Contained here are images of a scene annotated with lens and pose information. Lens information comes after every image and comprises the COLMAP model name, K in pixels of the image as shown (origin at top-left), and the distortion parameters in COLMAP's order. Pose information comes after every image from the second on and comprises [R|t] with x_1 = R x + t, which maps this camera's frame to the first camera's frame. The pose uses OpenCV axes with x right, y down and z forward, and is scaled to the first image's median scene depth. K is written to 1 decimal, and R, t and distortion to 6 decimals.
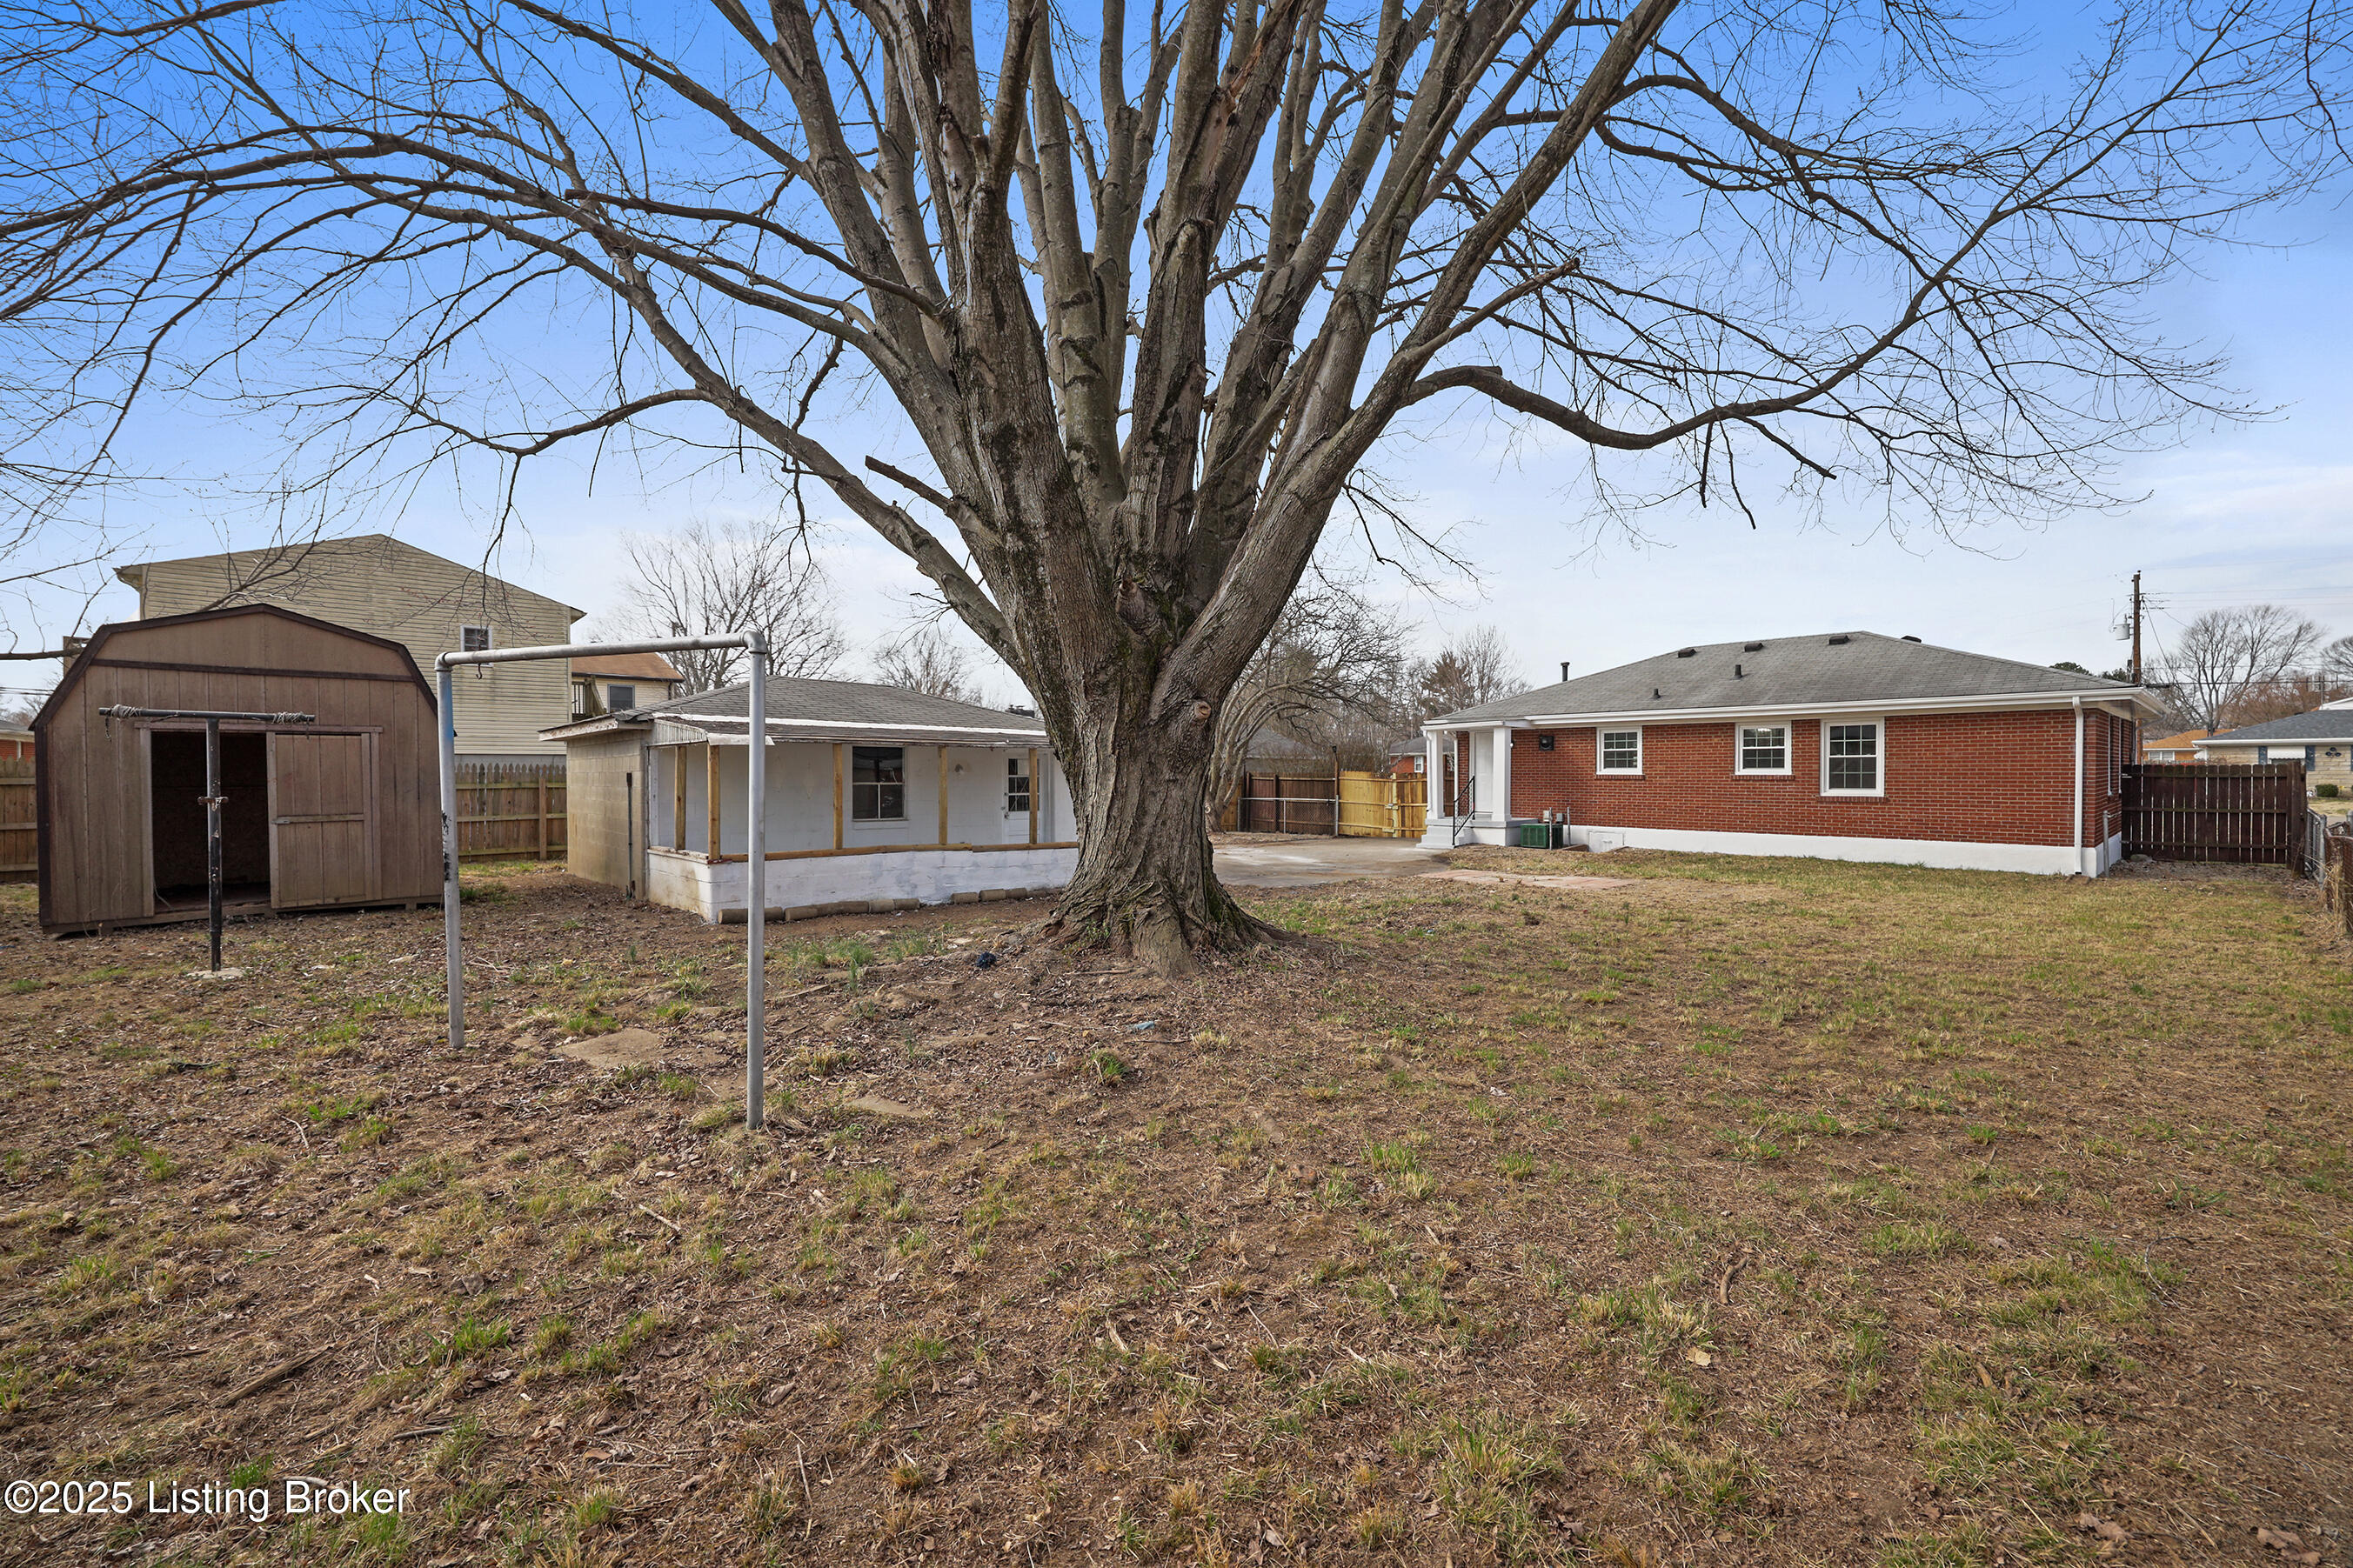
lens RADIAL K [[960.2, 0, 1168.6], [0, 960.2, 785.7], [0, 0, 1]] dist [-0.000856, 0.000001]
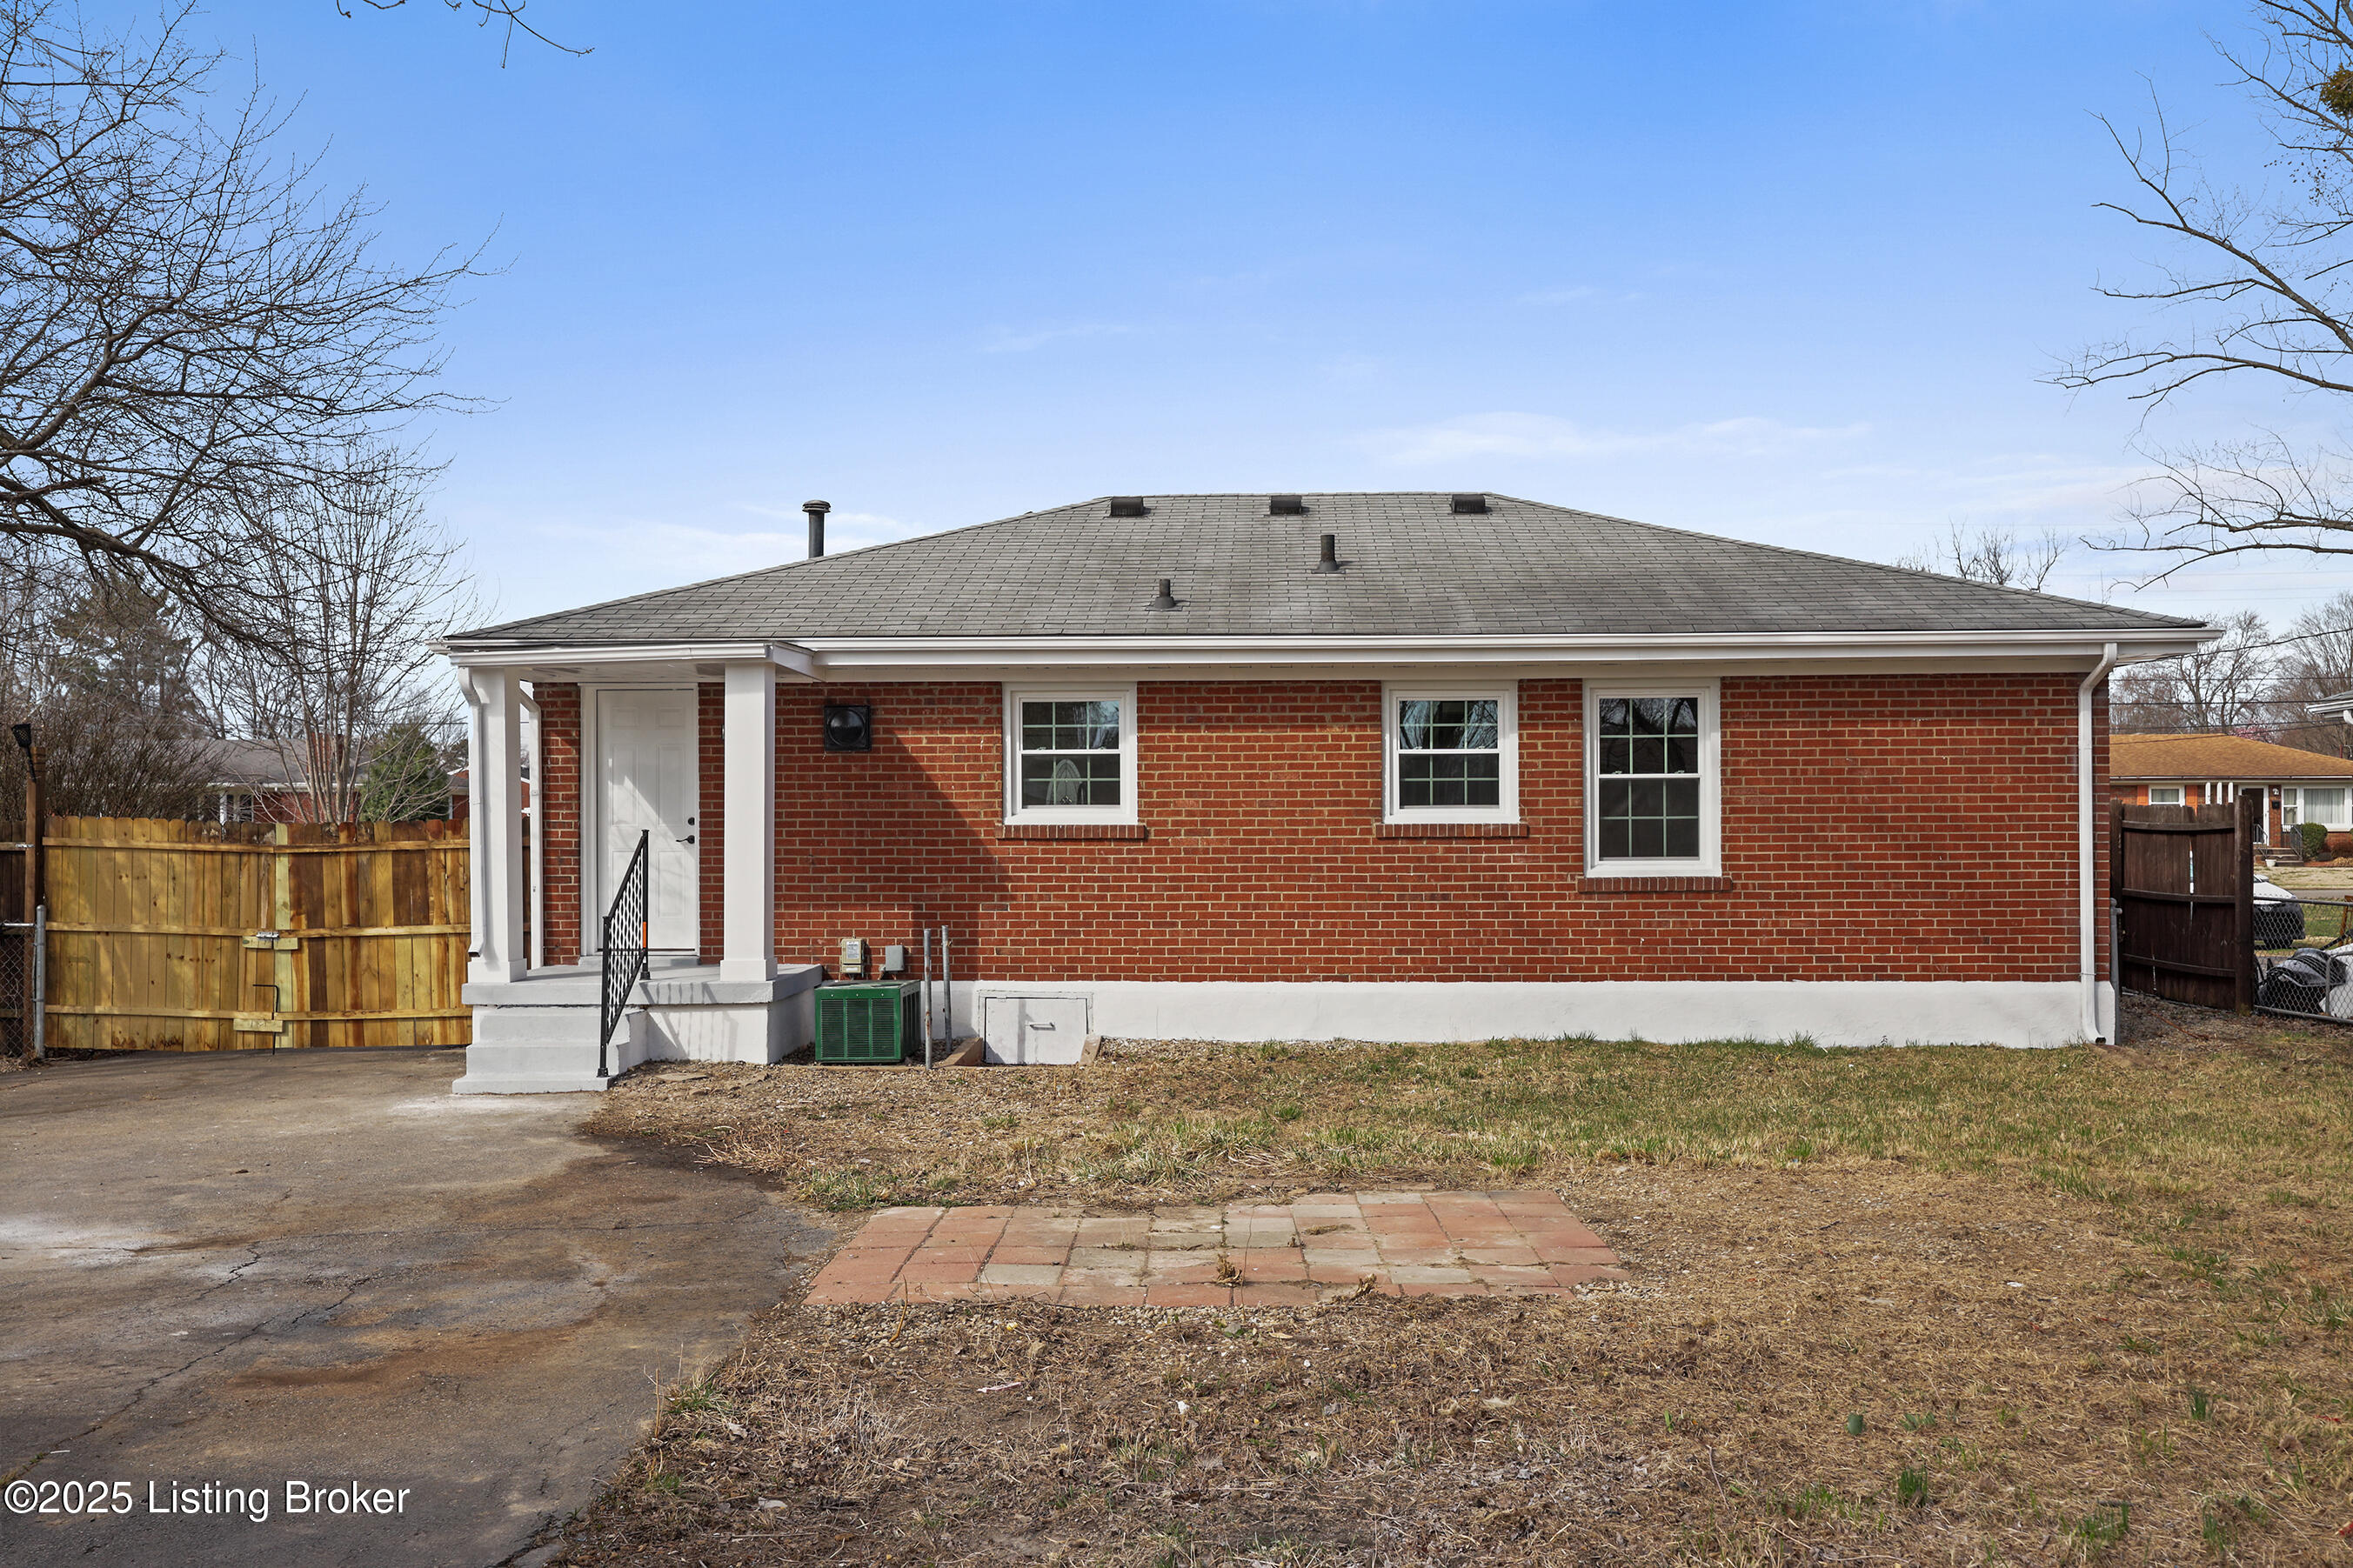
lens RADIAL K [[1920.6, 0, 1178.5], [0, 1920.6, 794.6], [0, 0, 1]] dist [-0.010635, -0.004461]
pose [[0.690416, 0.010766, 0.723332, 0.007493], [0.012997, 0.999543, -0.027282, -0.004581], [-0.723296, 0.028237, 0.689961, 0.675410]]
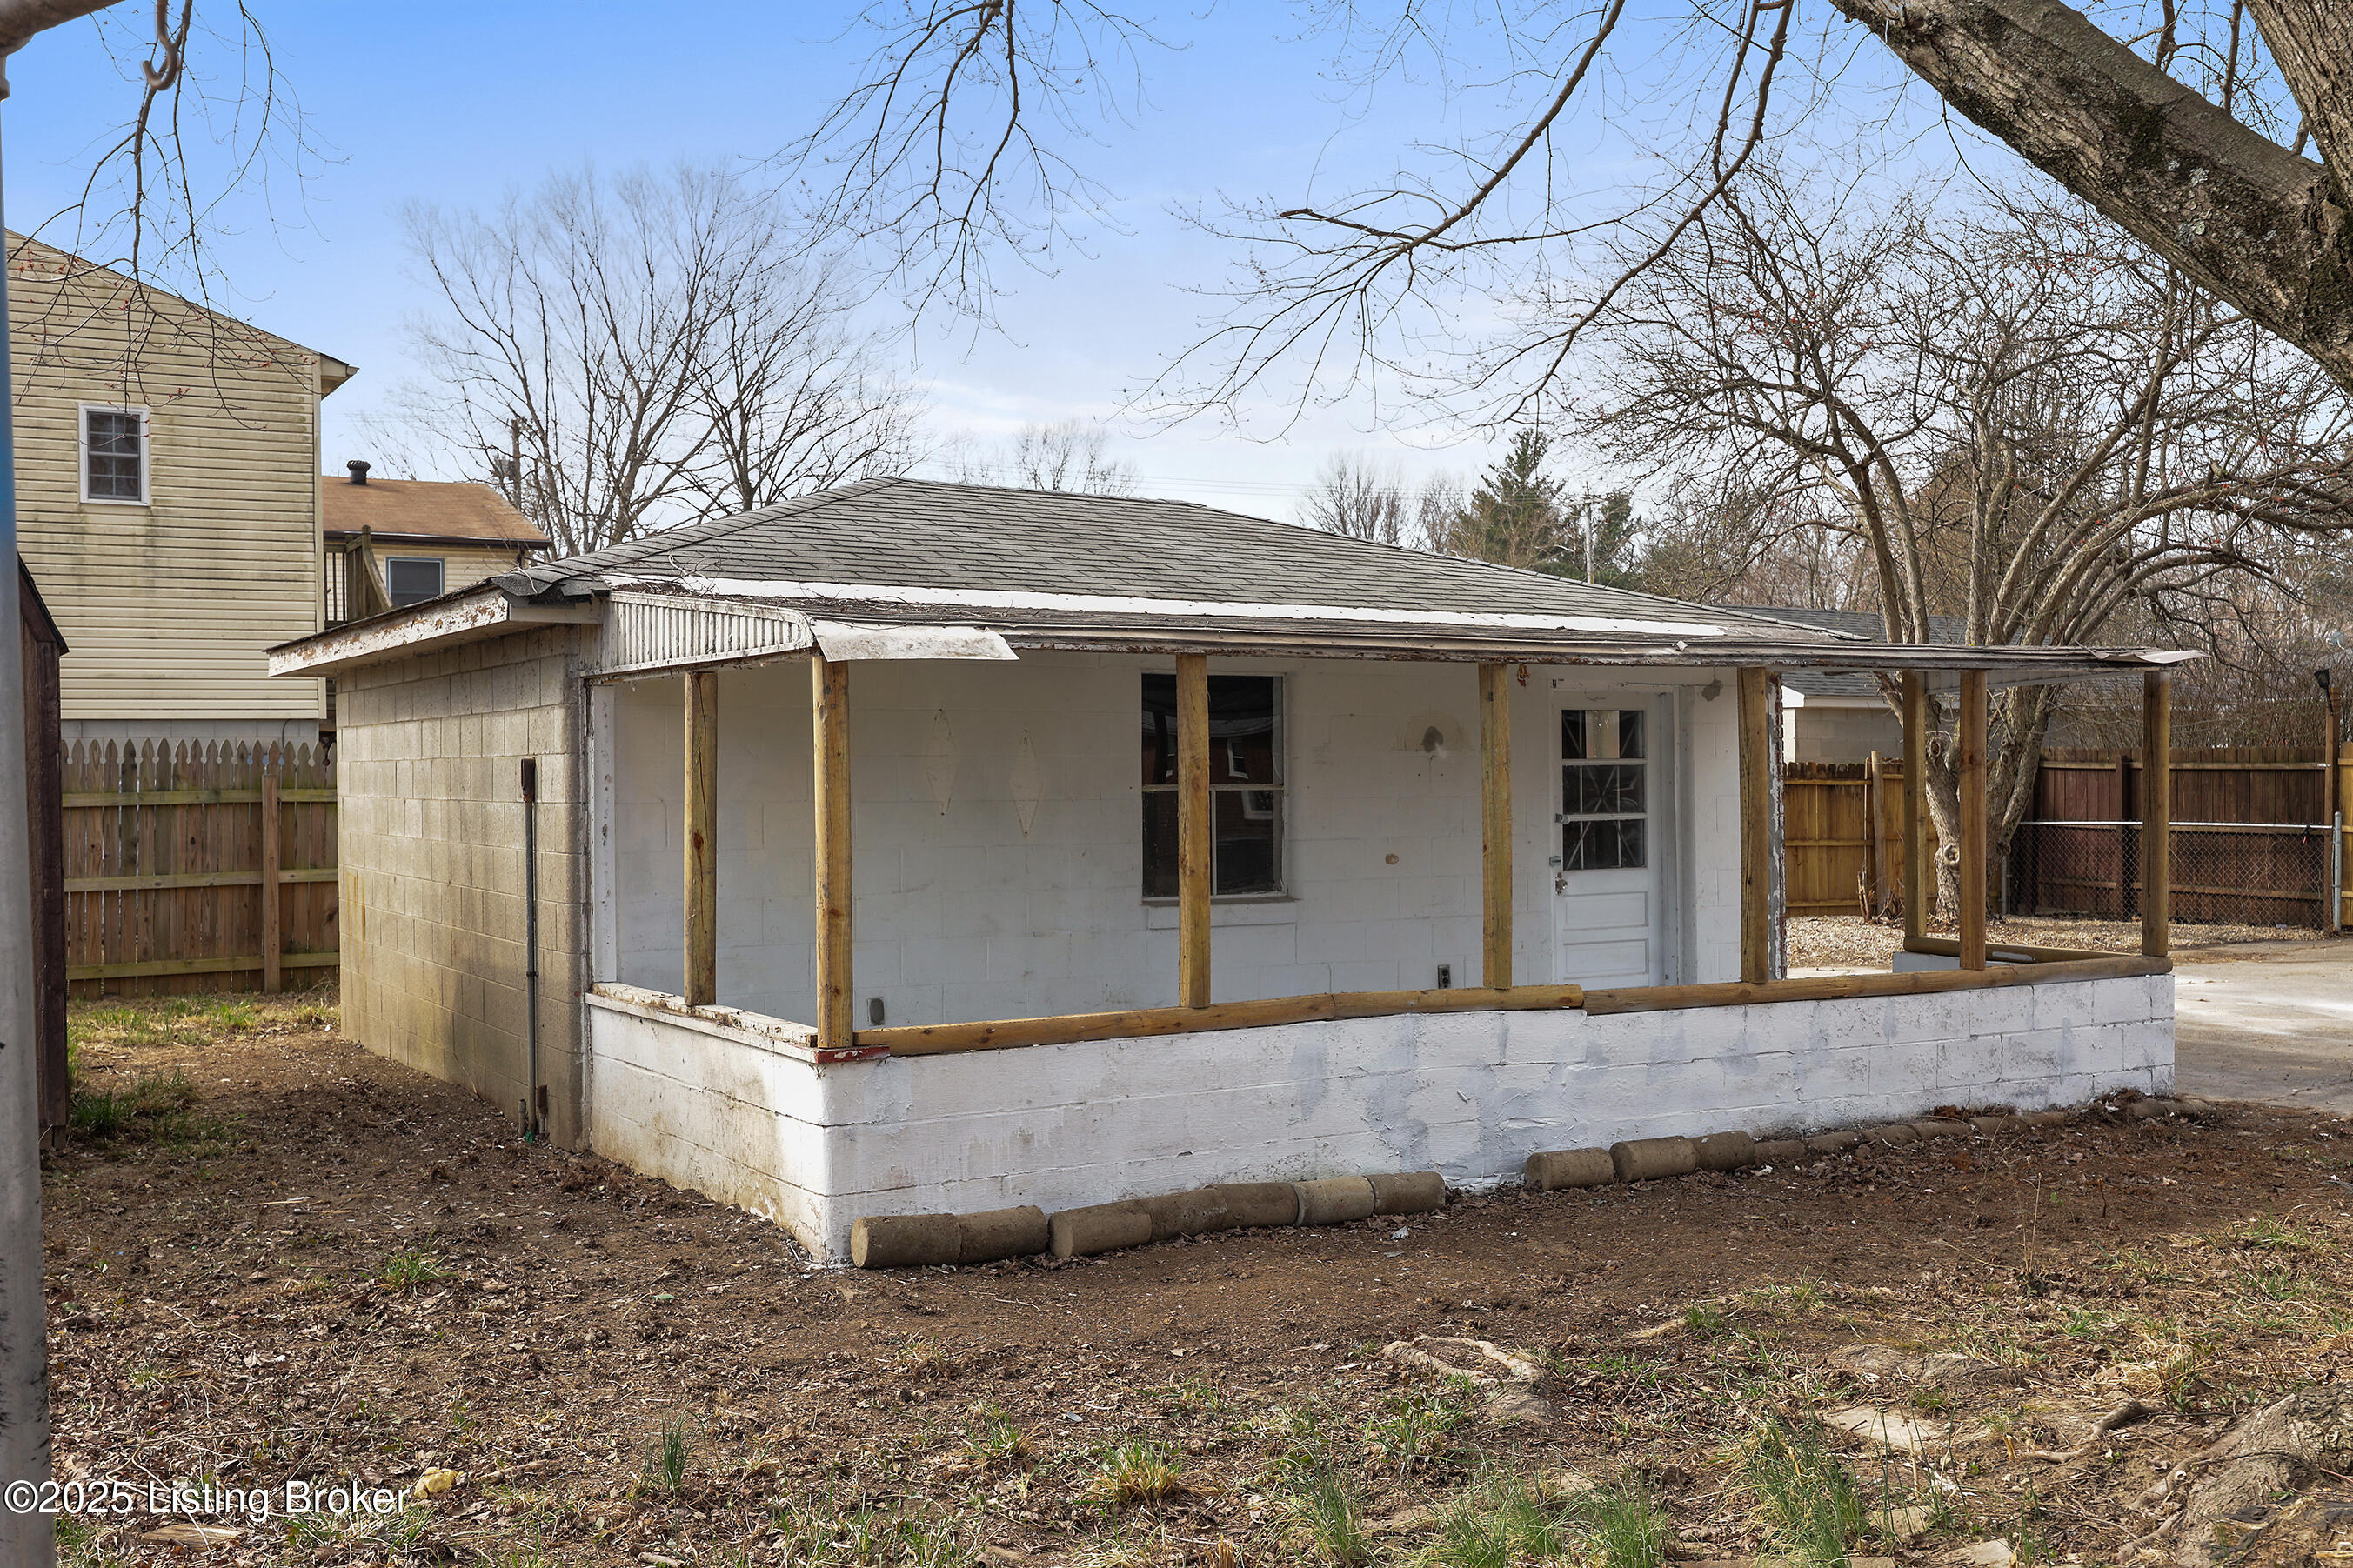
lens RADIAL K [[2318.0, 0, 1179.0], [0, 2318.0, 781.5], [0, 0, 1]] dist [-0.010795, 0.000000]
pose [[0.981384, -0.005617, -0.191975, -0.129562], [0.005109, 0.999982, -0.003146, -0.001458], [0.191989, 0.002106, 0.981395, 0.178050]]
